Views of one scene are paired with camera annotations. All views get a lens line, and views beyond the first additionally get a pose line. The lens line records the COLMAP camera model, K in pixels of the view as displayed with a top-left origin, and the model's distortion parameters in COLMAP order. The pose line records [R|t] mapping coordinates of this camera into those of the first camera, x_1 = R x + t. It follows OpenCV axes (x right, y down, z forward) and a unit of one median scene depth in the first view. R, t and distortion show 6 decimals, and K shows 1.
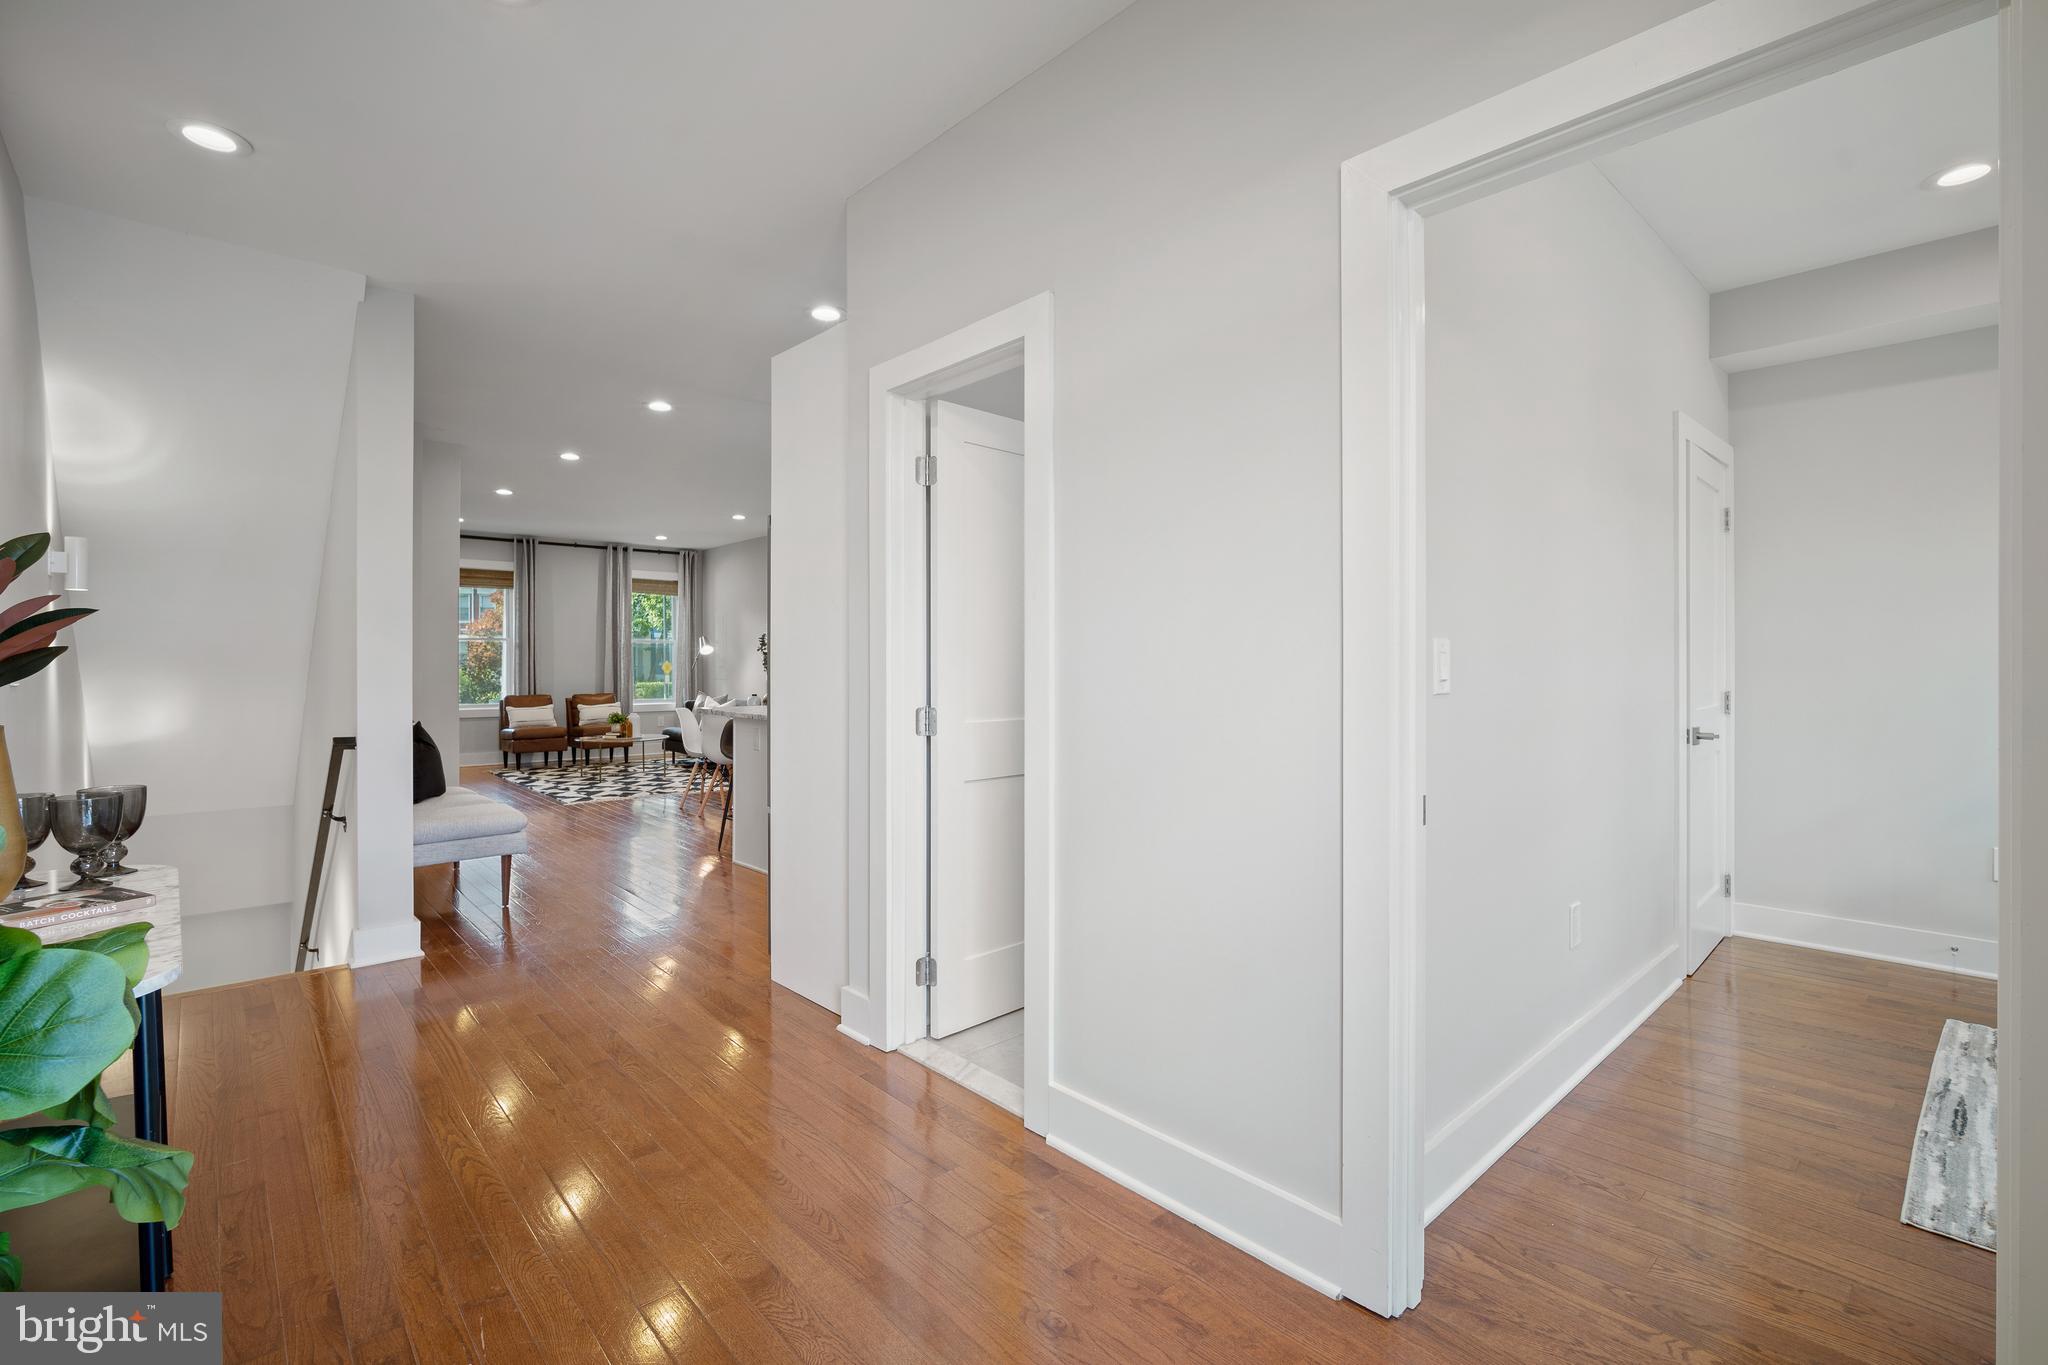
lens RADIAL K [[910.8, 0, 1015.3], [0, 910.8, 654.2], [0, 0, 1]] dist [-0.014626, 0.004242]
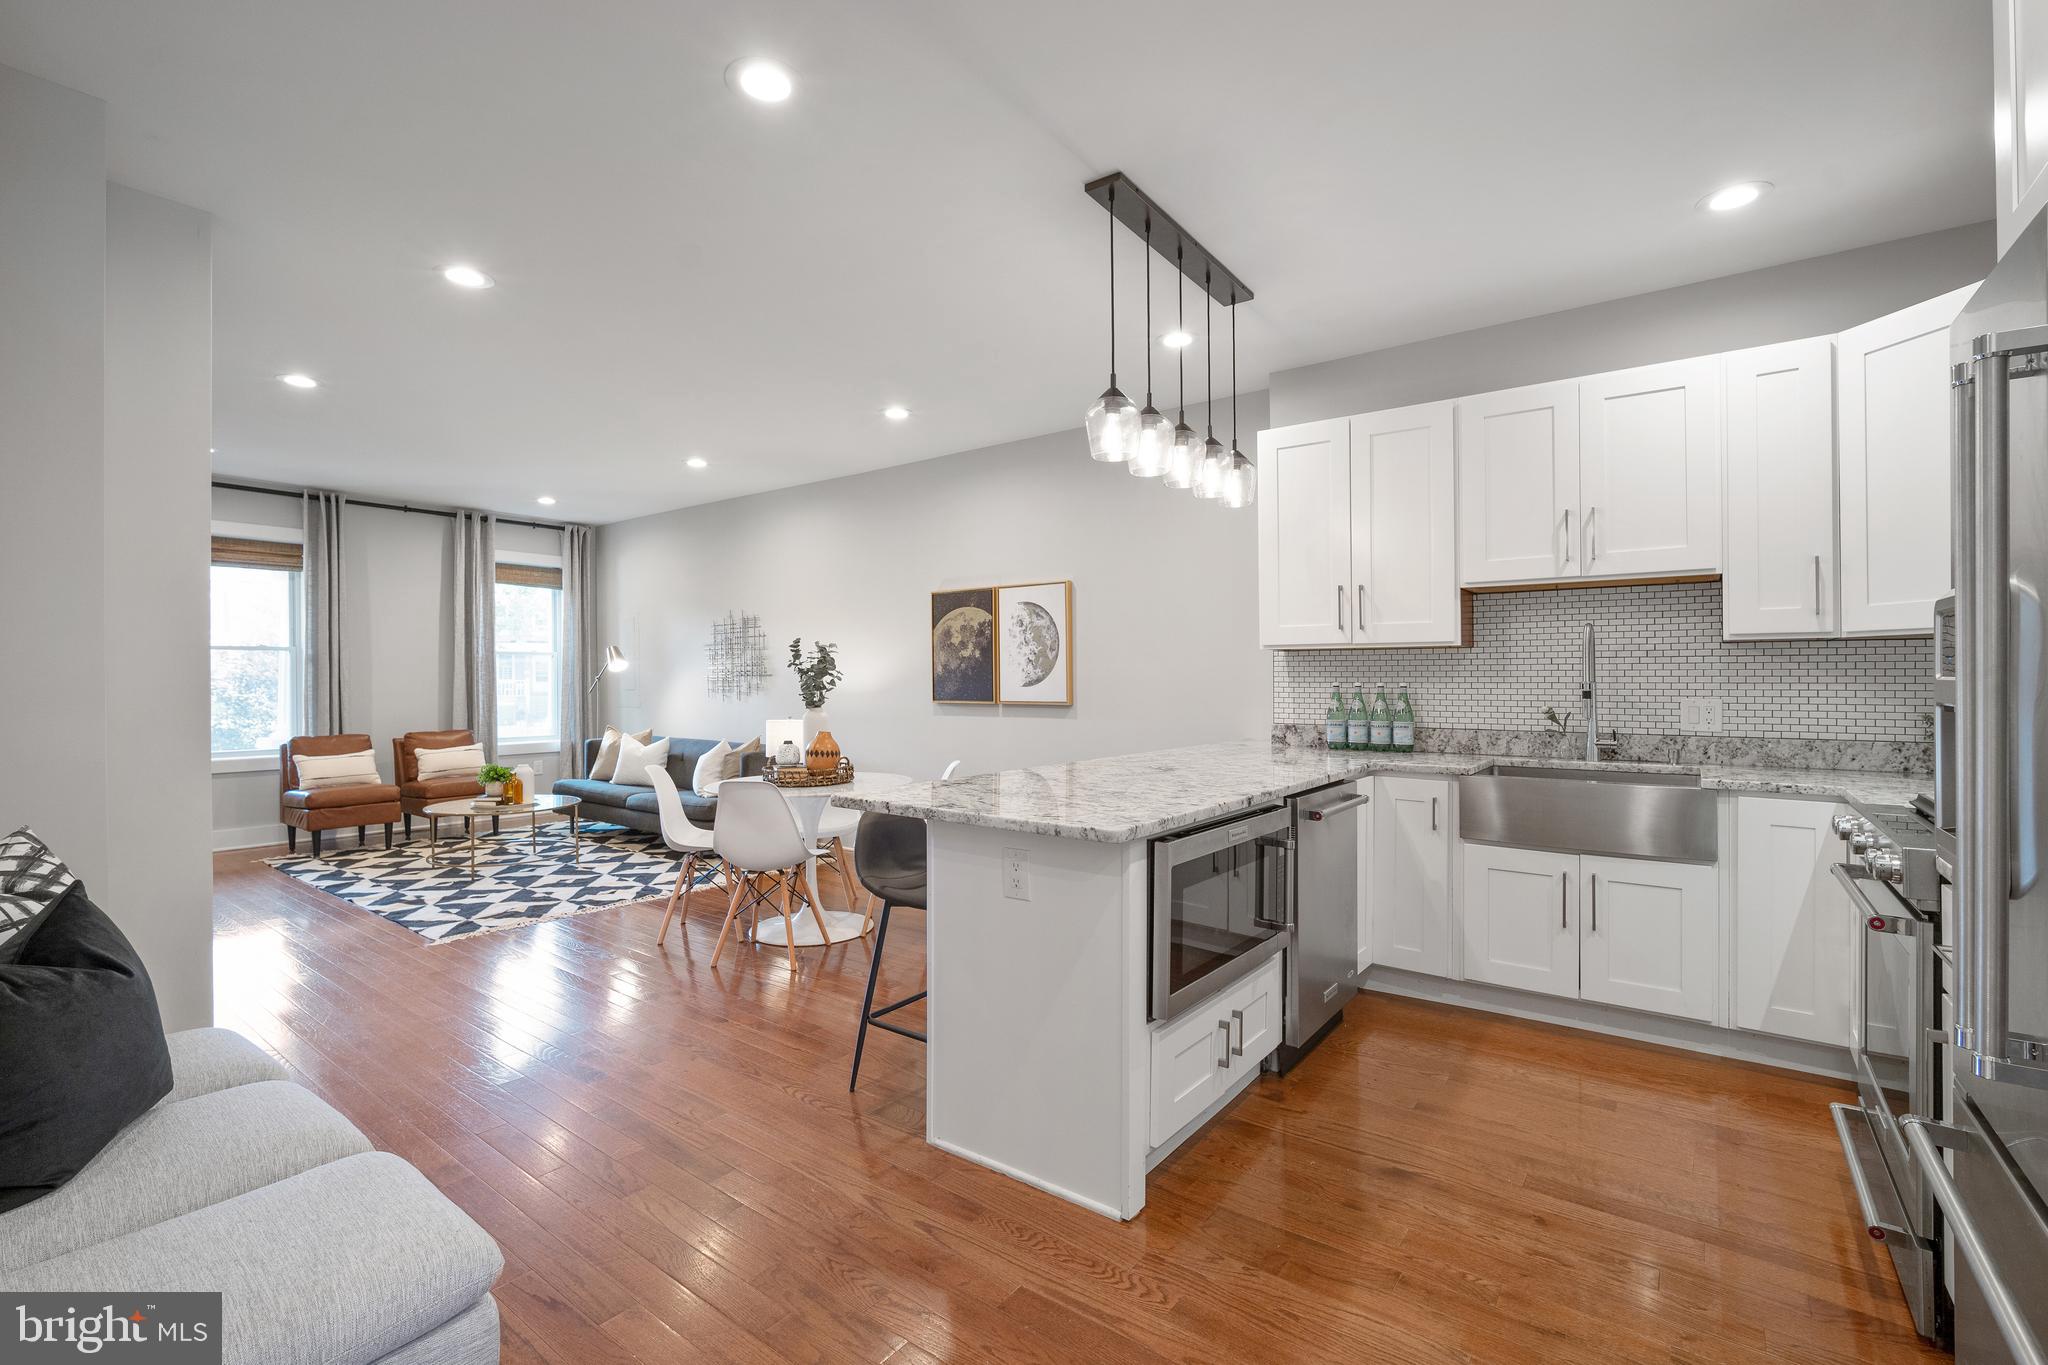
lens RADIAL K [[910.8, 0, 1028.3], [0, 910.8, 677.3], [0, 0, 1]] dist [-0.014626, 0.004242]
pose [[0.981986, -0.002001, 0.188942, -0.166535], [0.000931, 0.999983, 0.005753, 0.000411], [-0.188950, -0.005473, 0.981971, 0.267897]]
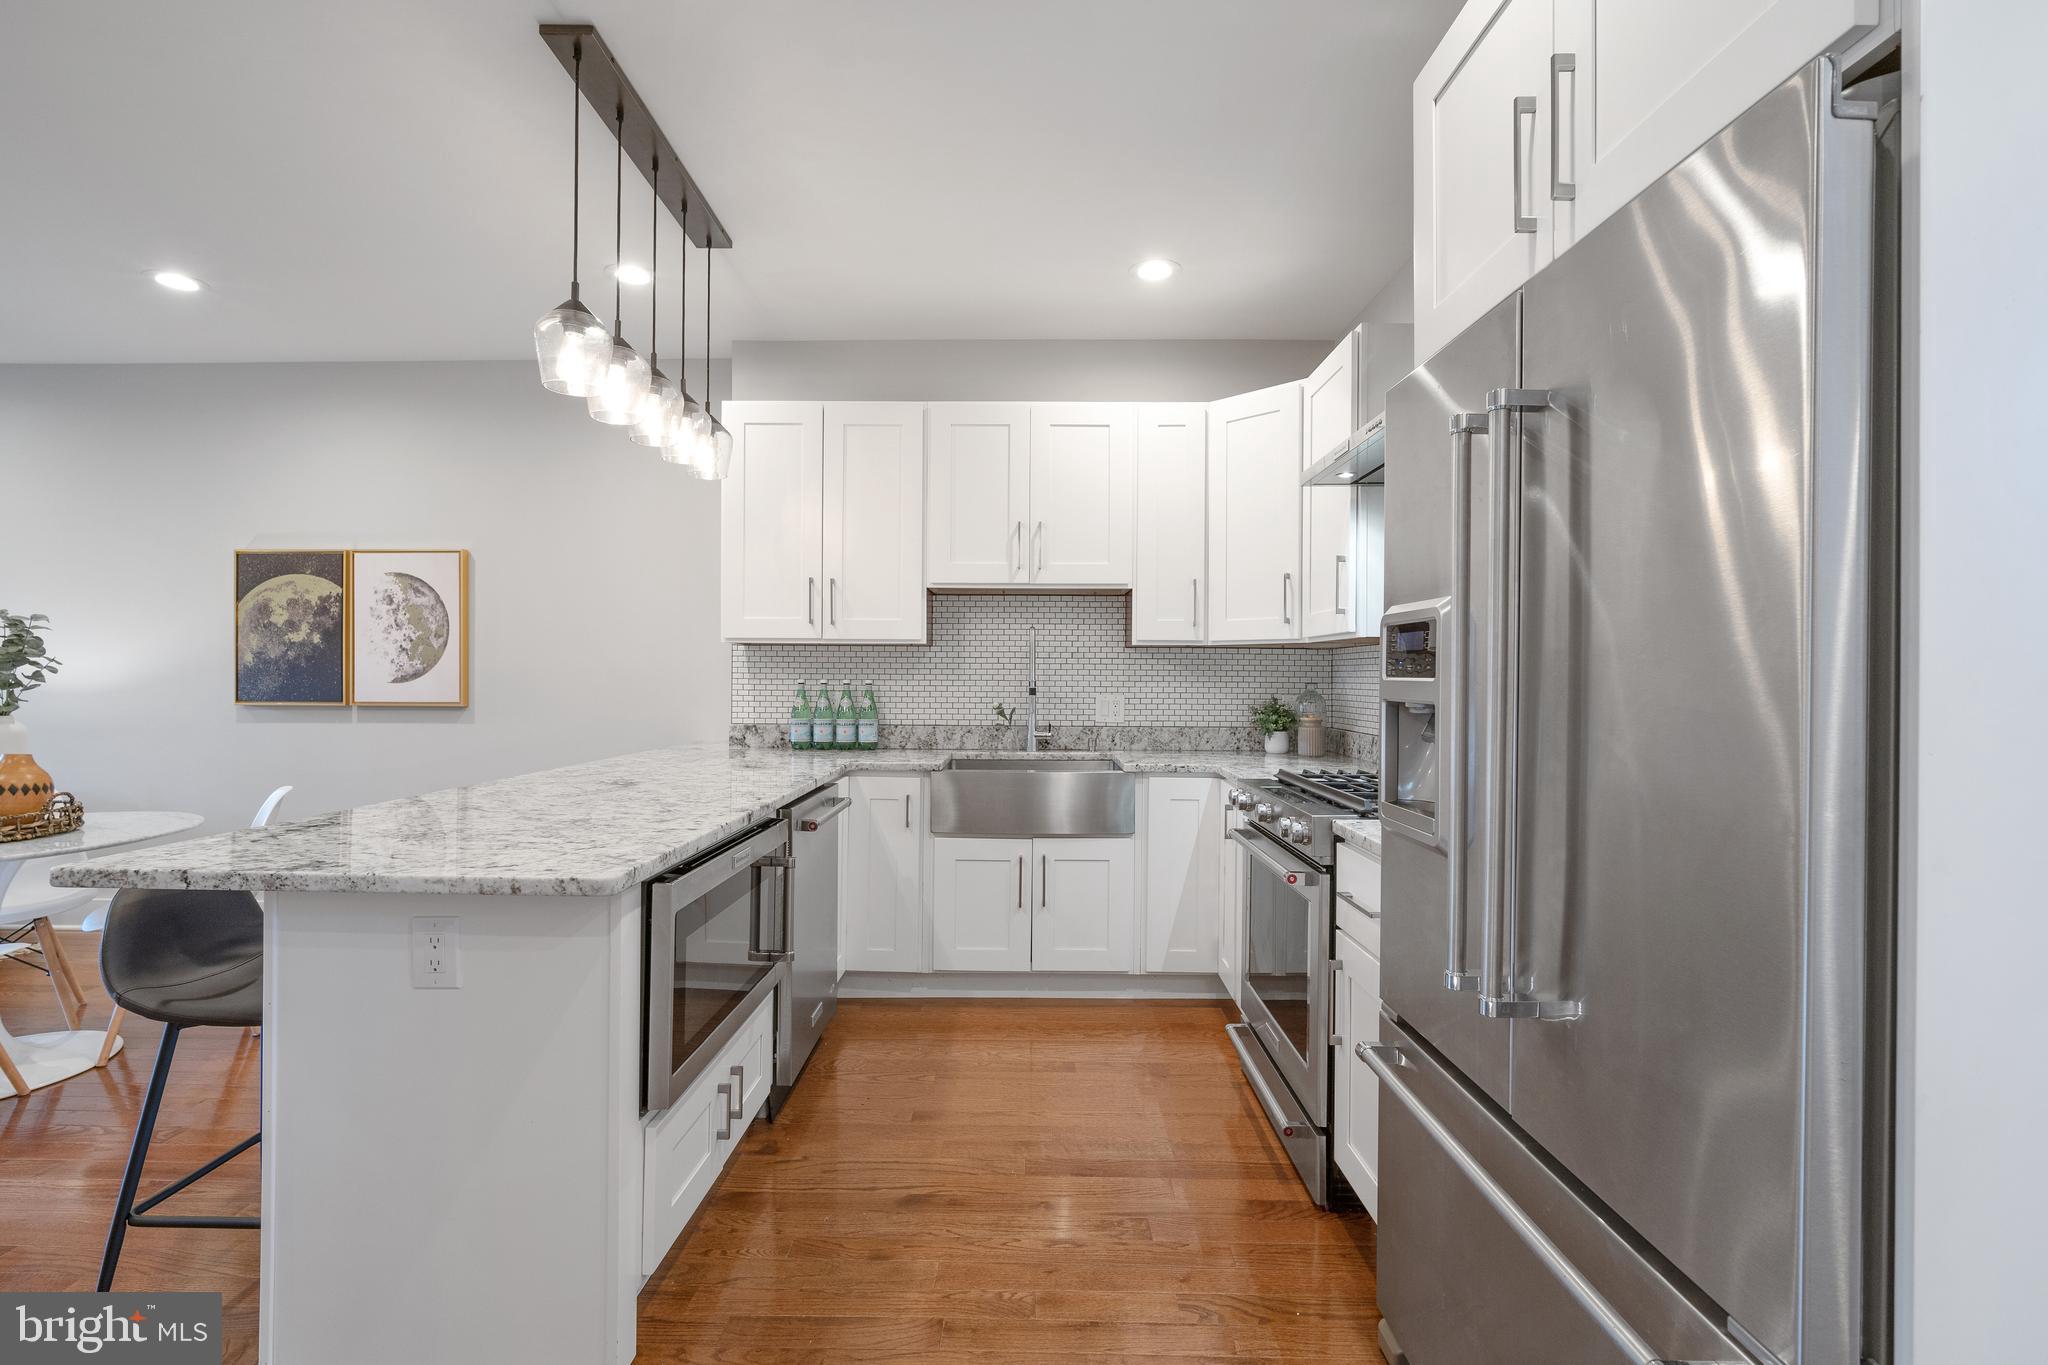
lens RADIAL K [[910.8, 0, 1036.6], [0, 910.8, 671.9], [0, 0, 1]] dist [-0.014626, 0.004242]
pose [[0.678442, 0.006667, 0.734624, -0.170809], [-0.010448, 0.999945, 0.000575, 0.000746], [-0.734580, -0.008065, 0.678475, 0.301852]]
